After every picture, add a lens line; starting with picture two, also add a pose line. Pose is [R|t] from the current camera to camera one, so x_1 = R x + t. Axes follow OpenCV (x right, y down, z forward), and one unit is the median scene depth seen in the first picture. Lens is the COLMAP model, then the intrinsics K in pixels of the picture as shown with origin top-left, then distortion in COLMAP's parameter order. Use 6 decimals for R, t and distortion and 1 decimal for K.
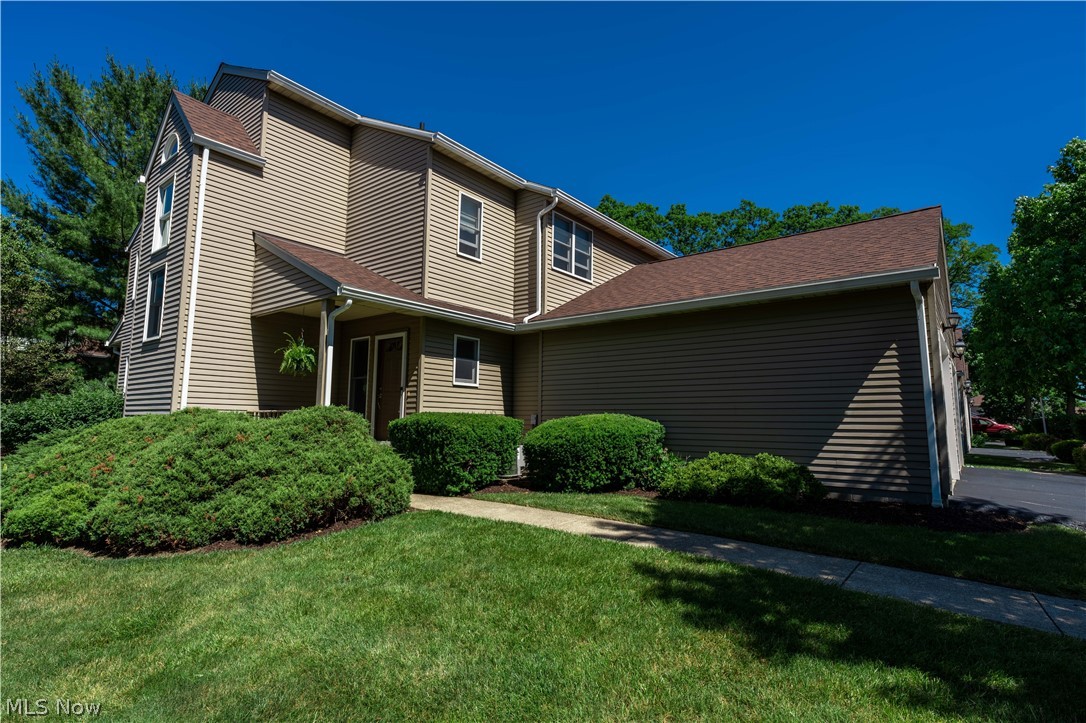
lens RADIAL K [[529.9, 0, 543.0], [0, 529.9, 361.5], [0, 0, 1]] dist [0.019672, -0.000381]
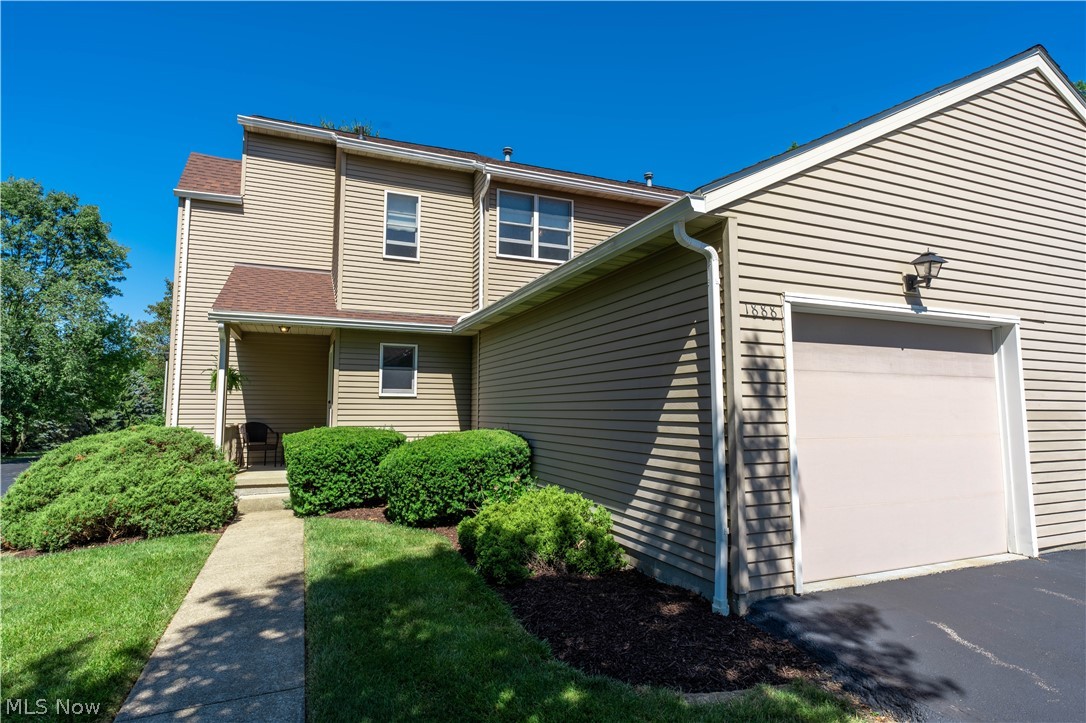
lens RADIAL K [[565.9, 0, 543.0], [0, 565.9, 361.5], [0, 0, 1]] dist [0.027209, 0.000159]
pose [[0.871833, -0.049115, -0.487335, 0.582452], [0.059760, 0.998193, 0.006308, -0.007308], [0.486145, -0.034623, 0.873192, 0.254391]]
